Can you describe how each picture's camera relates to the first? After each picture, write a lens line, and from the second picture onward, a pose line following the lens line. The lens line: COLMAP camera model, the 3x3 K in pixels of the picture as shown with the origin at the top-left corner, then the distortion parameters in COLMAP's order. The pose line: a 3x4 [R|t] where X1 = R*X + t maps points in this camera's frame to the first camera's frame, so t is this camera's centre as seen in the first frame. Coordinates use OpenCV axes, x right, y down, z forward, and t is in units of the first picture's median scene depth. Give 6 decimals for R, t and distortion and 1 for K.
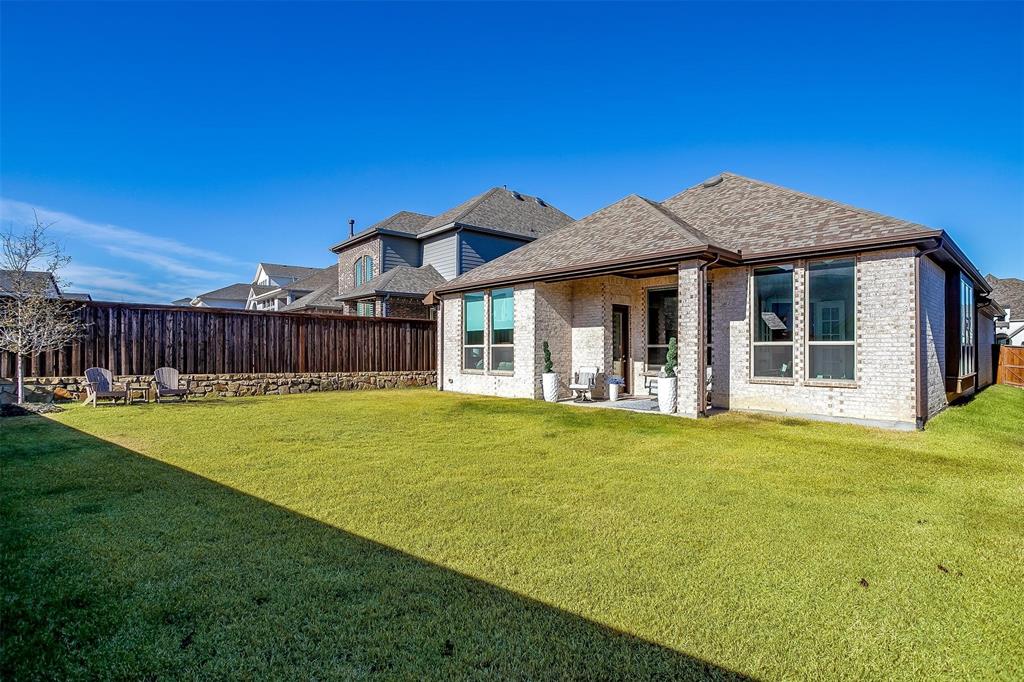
lens RADIAL K [[494.9, 0, 514.7], [0, 494.9, 342.5], [0, 0, 1]] dist [-0.032258, 0.012584]
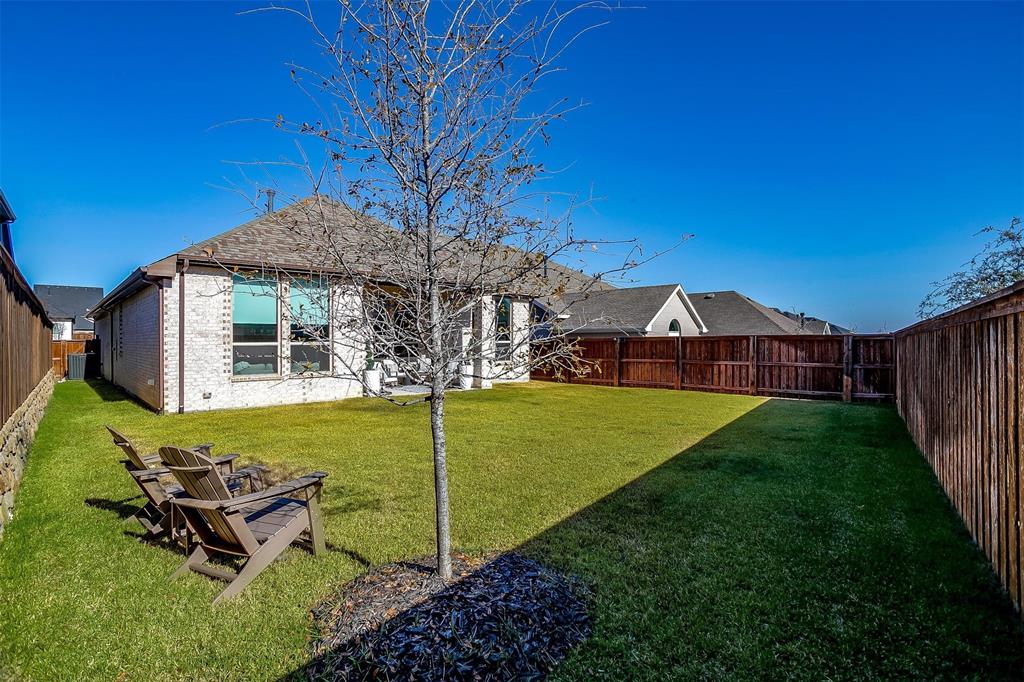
lens RADIAL K [[494.9, 0, 511.8], [0, 494.9, 341.1], [0, 0, 1]] dist [-0.032258, 0.012584]
pose [[-0.034635, 0.012521, 0.999322, -0.844350], [-0.004148, 0.999911, -0.012672, 0.010365], [-0.999391, -0.004584, -0.034580, 0.630185]]
